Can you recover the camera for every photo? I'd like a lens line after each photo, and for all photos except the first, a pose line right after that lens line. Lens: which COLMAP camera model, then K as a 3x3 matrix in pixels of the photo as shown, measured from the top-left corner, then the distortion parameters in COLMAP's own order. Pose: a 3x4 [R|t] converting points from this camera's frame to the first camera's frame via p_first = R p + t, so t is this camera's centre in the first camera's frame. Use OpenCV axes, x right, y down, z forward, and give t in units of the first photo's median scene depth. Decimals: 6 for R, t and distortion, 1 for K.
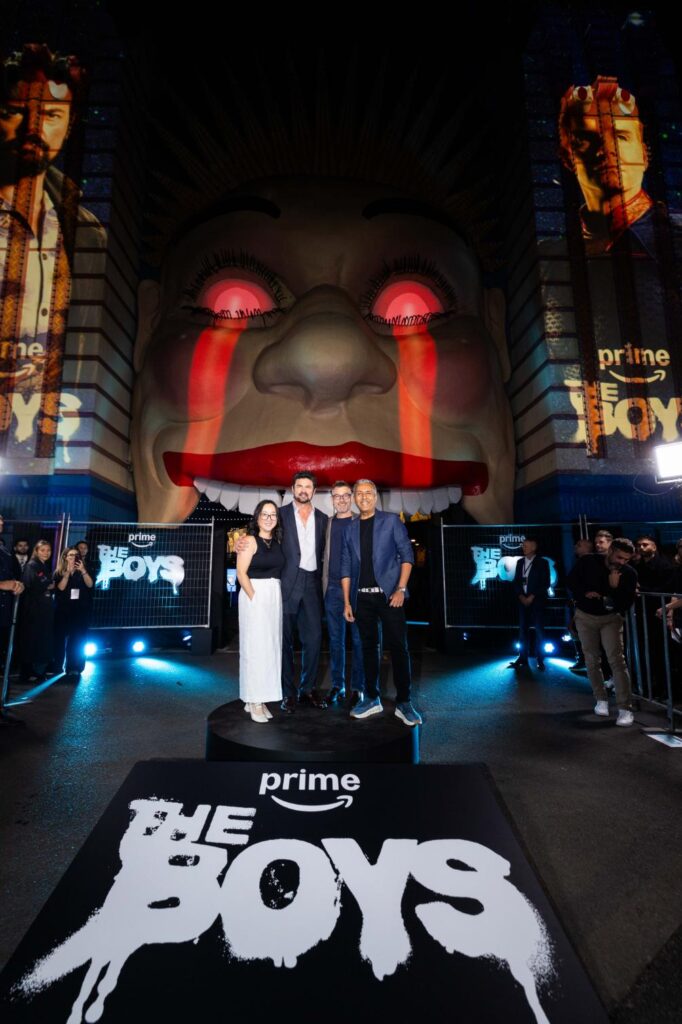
lens RADIAL K [[435.4, 0, 333.6], [0, 435.4, 514.8], [0, 0, 1]] dist [-0.000183, 0.001501]
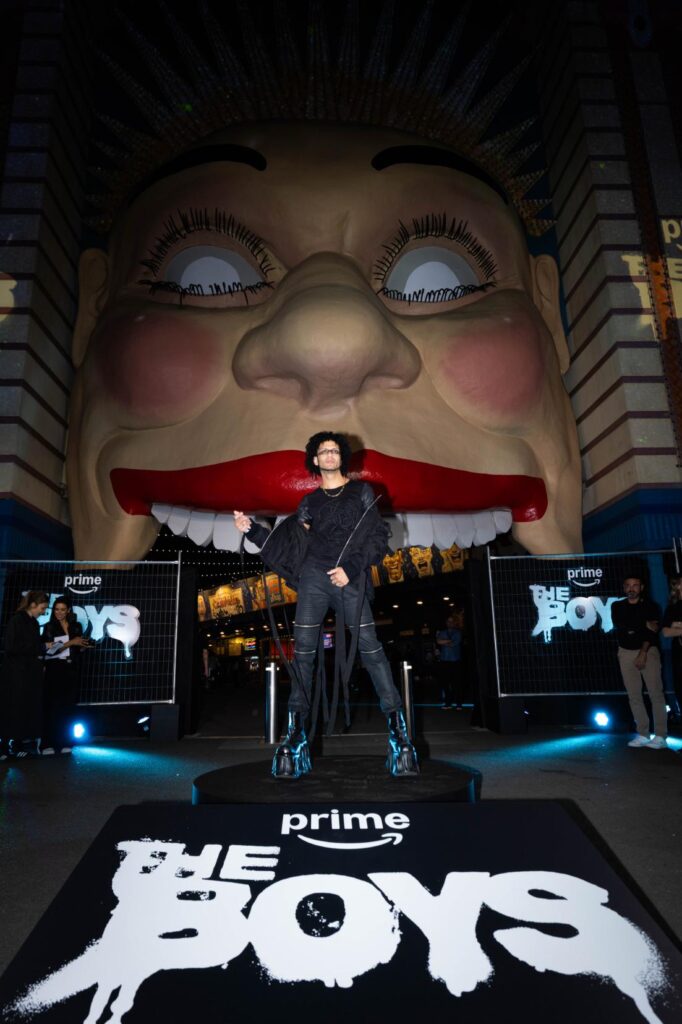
lens RADIAL K [[603.9, 0, 343.5], [0, 603.9, 517.4], [0, 0, 1]] dist [0.007083, -0.005894]
pose [[0.999688, -0.017090, 0.018197, -0.017617], [0.018651, 0.995826, -0.089344, 0.044298], [-0.016594, 0.089655, 0.995835, -0.031304]]
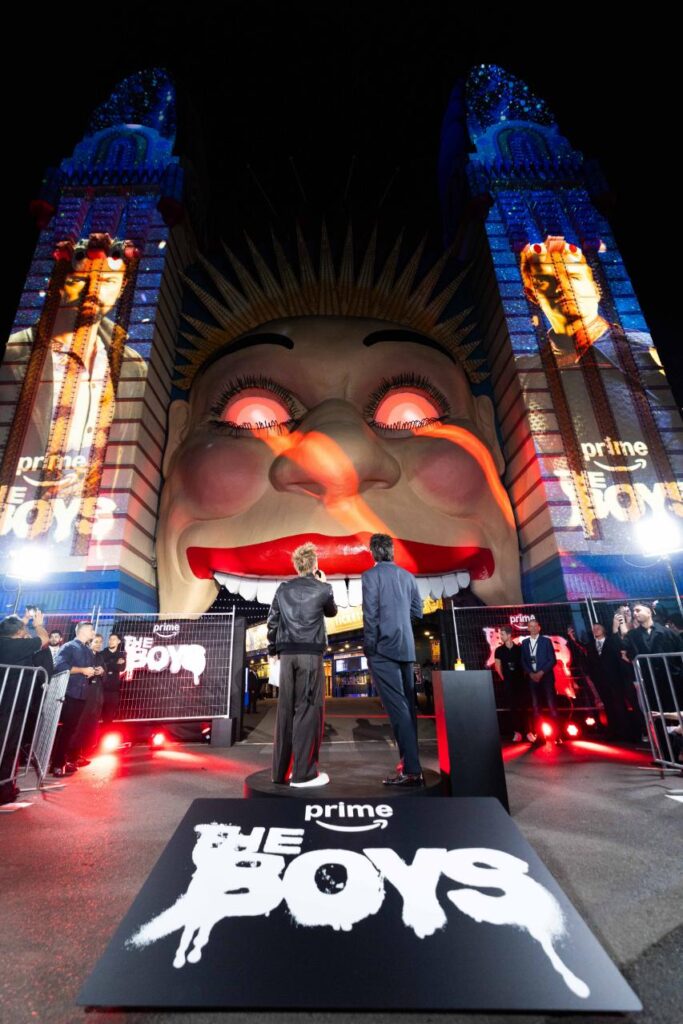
lens RADIAL K [[435.4, 0, 334.1], [0, 435.4, 519.9], [0, 0, 1]] dist [-0.000183, 0.001501]
pose [[0.999353, -0.032804, -0.014768, -0.012990], [0.029012, 0.977628, -0.208329, 0.027806], [0.021272, 0.207766, 0.977947, -0.069466]]
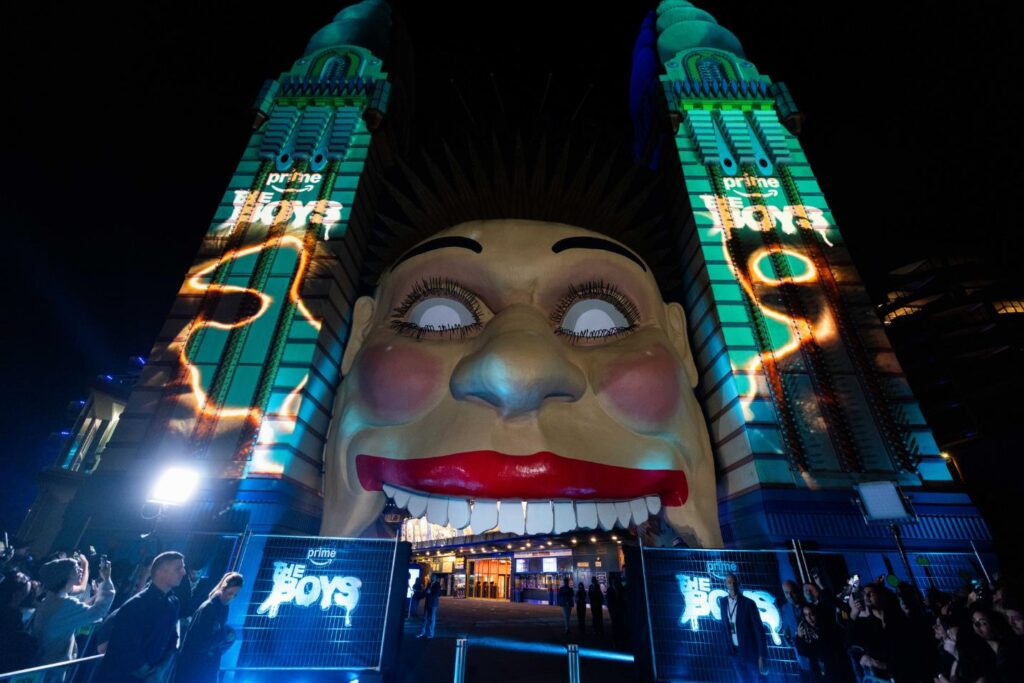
lens RADIAL K [[435.4, 0, 509.1], [0, 435.4, 340.1], [0, 0, 1]] dist [-0.000183, 0.001501]
pose [[0.998904, 0.006288, -0.046375, 0.008071], [-0.021572, 0.941248, -0.337025, -0.073672], [0.041531, 0.337657, 0.940353, -0.030463]]
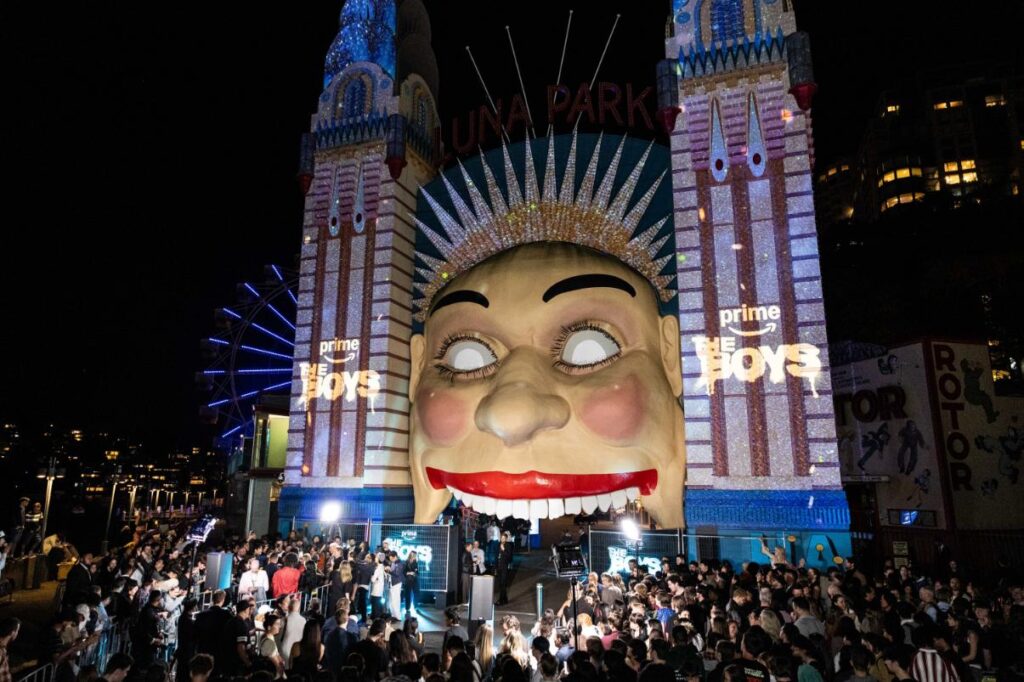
lens RADIAL K [[663.4, 0, 512.9], [0, 663.4, 346.6], [0, 0, 1]] dist [-0.010341, 0.002604]
pose [[0.928746, -0.066156, -0.364767, 0.882038], [0.047835, 0.997108, -0.059048, -0.483936], [0.367618, 0.037392, 0.929225, -1.209315]]
